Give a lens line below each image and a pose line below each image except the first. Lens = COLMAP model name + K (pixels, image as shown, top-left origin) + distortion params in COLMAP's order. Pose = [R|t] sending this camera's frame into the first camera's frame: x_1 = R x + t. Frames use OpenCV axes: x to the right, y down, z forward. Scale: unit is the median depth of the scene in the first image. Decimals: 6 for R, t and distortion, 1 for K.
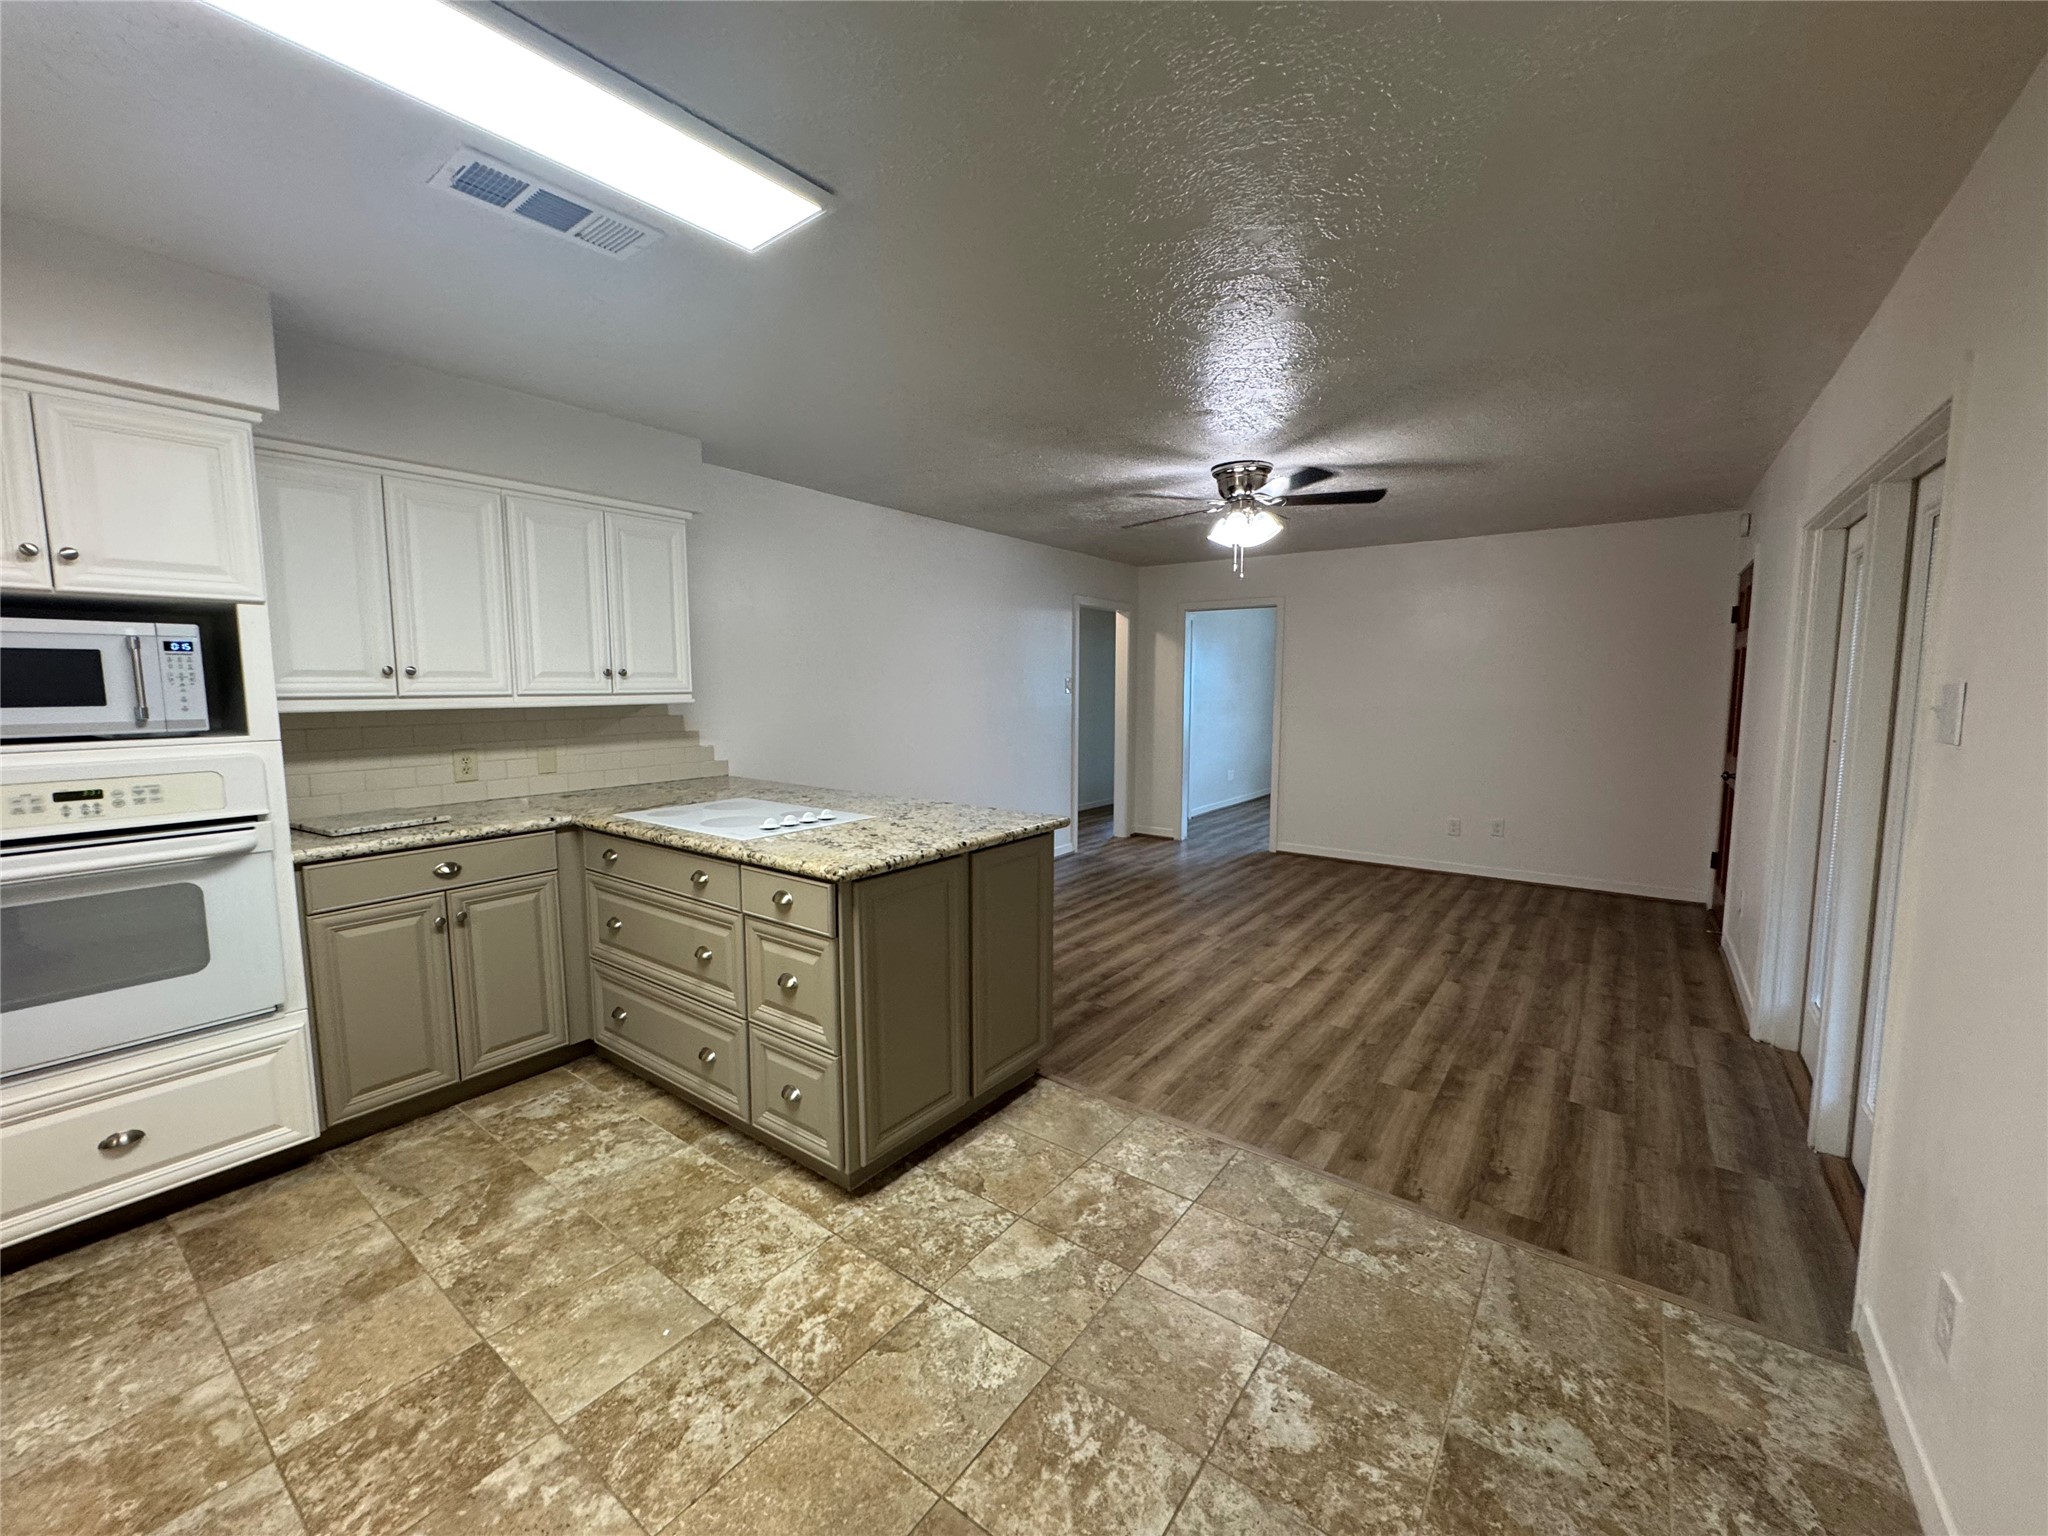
lens RADIAL K [[815.1, 0, 1023.0], [0, 815.1, 767.0], [0, 0, 1]] dist [-0.002749, 0.000245]
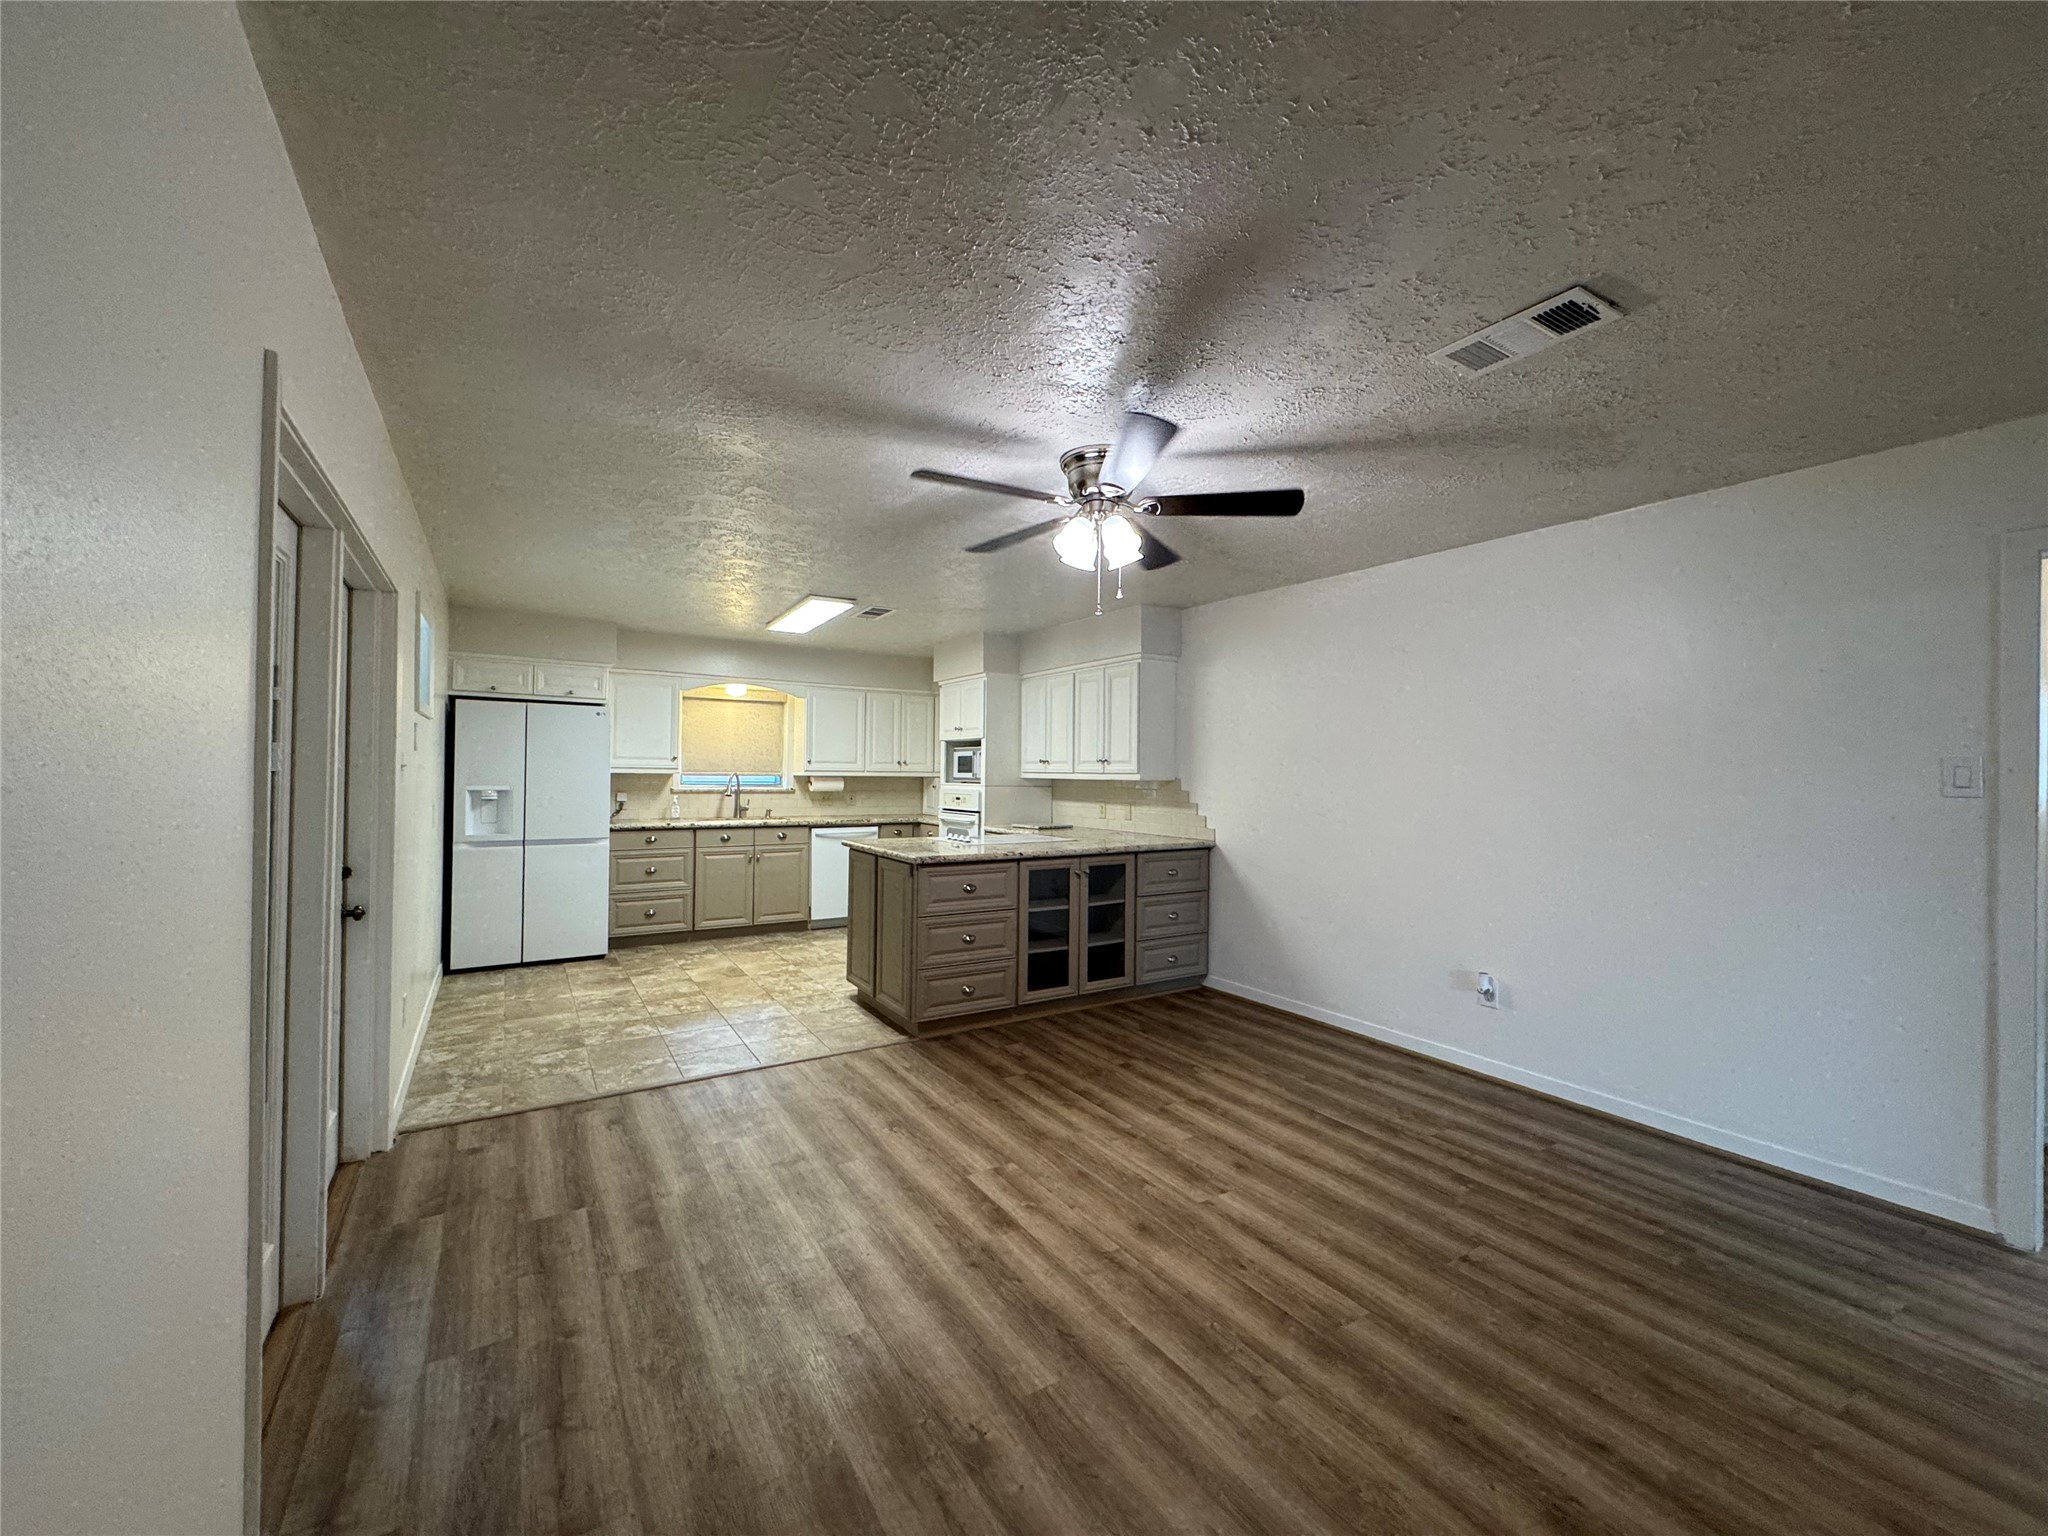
lens RADIAL K [[815.1, 0, 1023.0], [0, 815.1, 767.0], [0, 0, 1]] dist [-0.002749, 0.000245]
pose [[-0.360303, -0.010127, -0.932780, 1.666042], [-0.109197, 0.993524, 0.031393, -0.201094], [0.926422, 0.113168, -0.359075, 2.128175]]
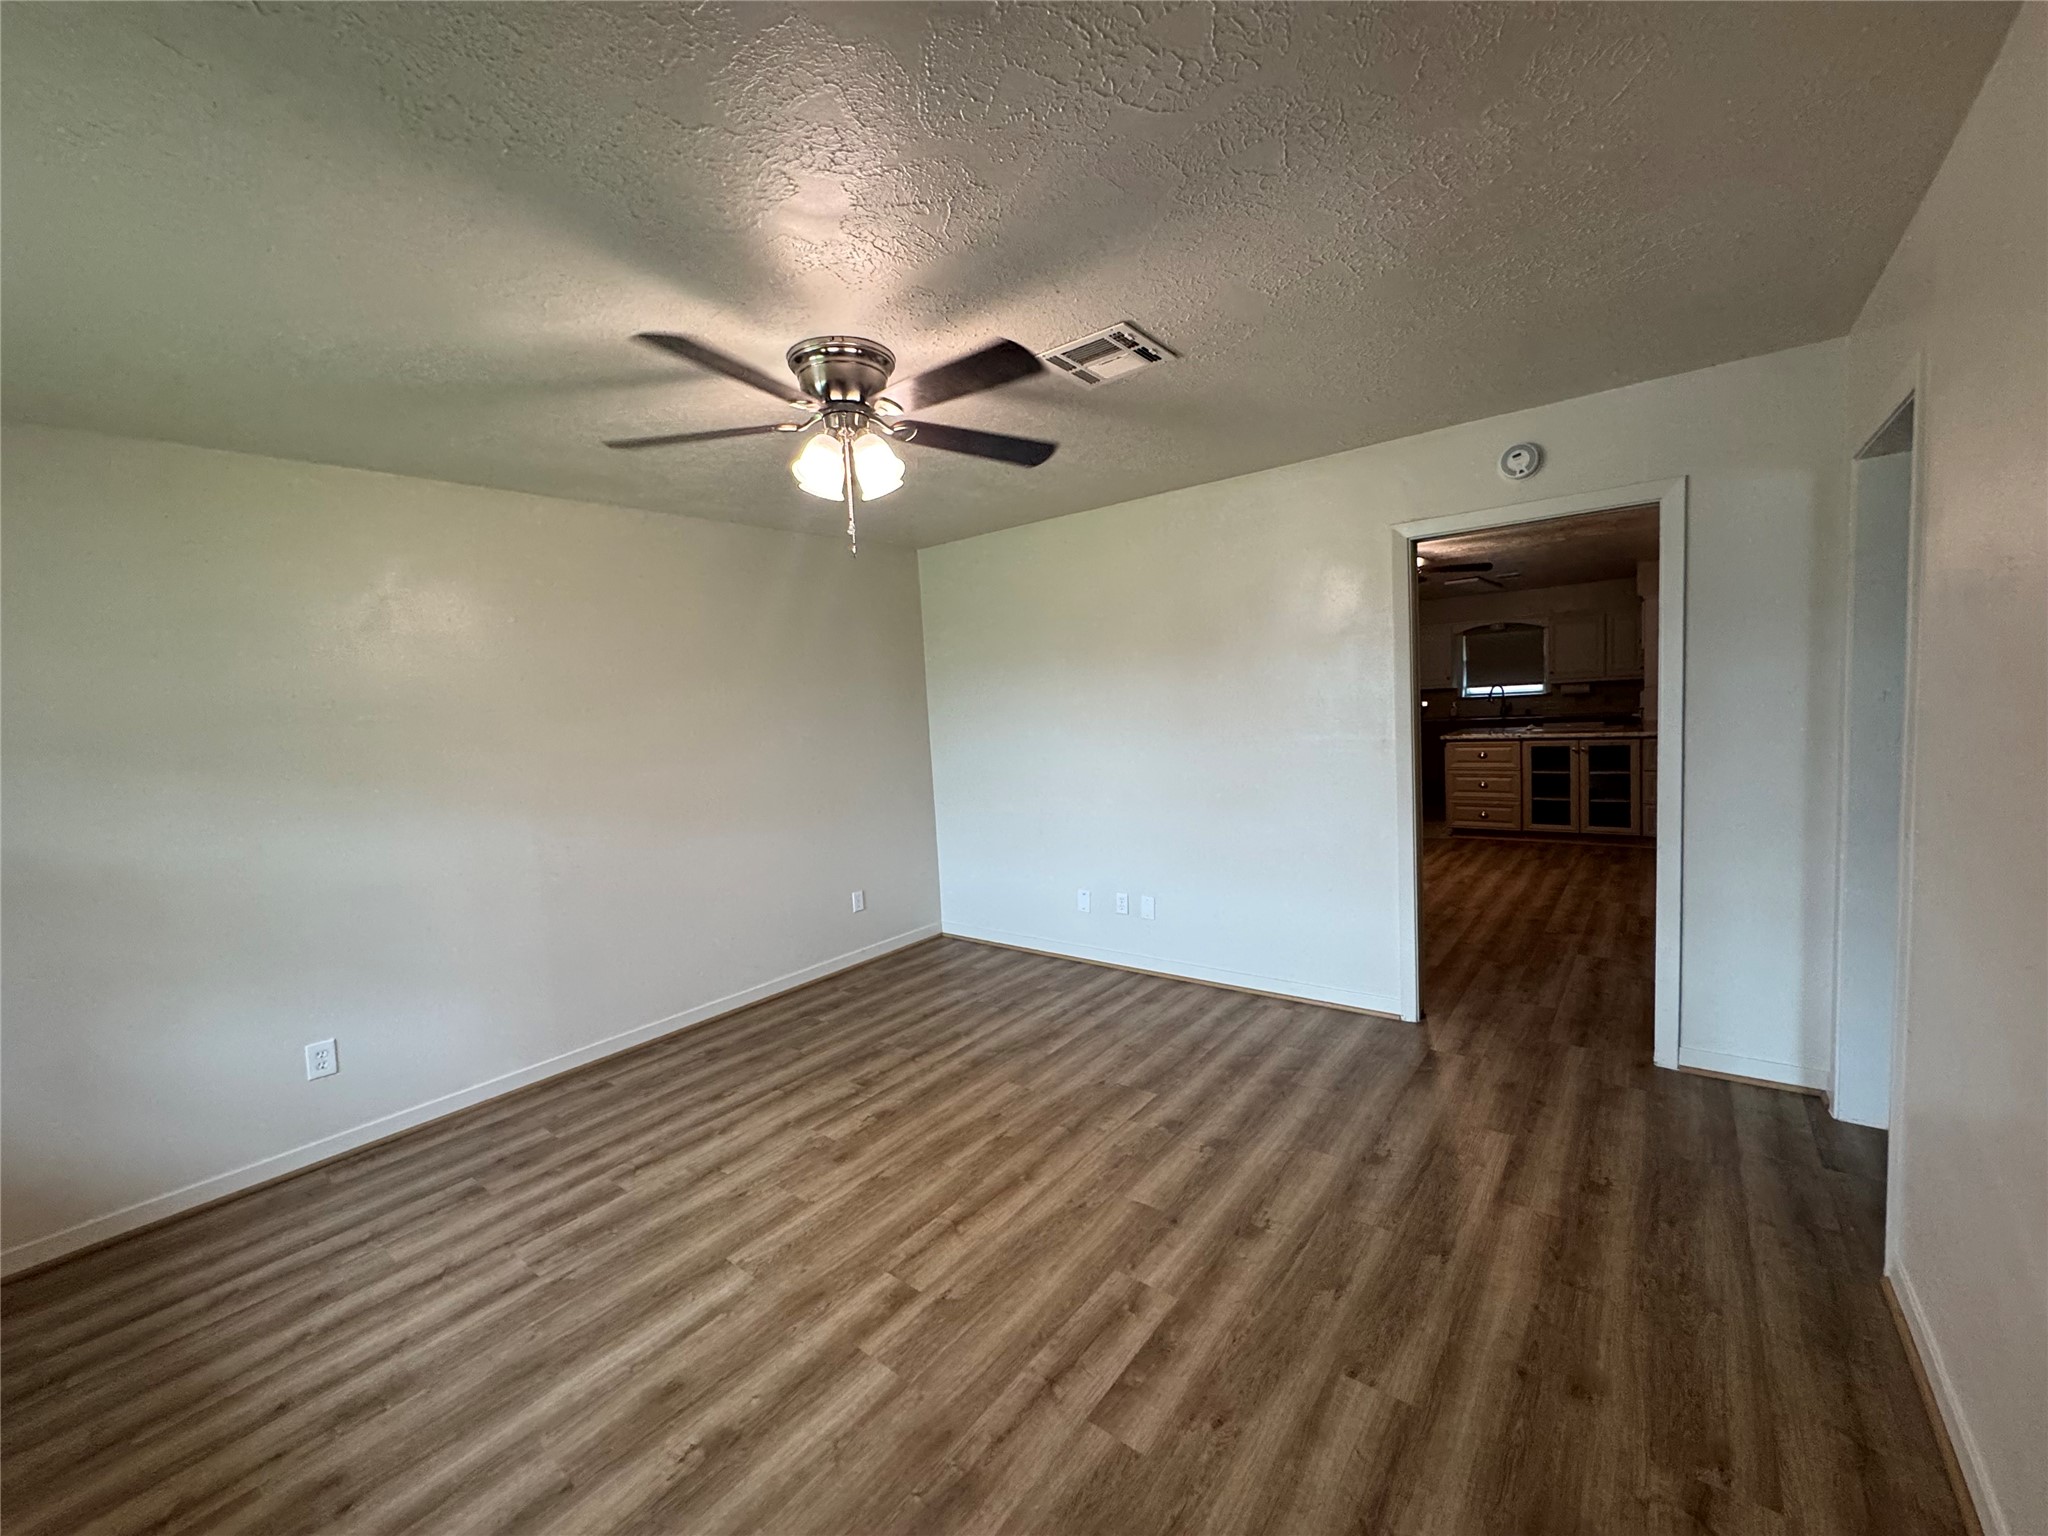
lens RADIAL K [[820.6, 0, 1021.9], [0, 820.6, 768.3], [0, 0, 1]] dist [-0.001856, -0.000528]
pose [[-0.997688, 0.057009, 0.036984, 1.641726], [0.062907, 0.980654, 0.185367, -0.515057], [-0.025701, 0.187265, -0.981973, 4.594845]]
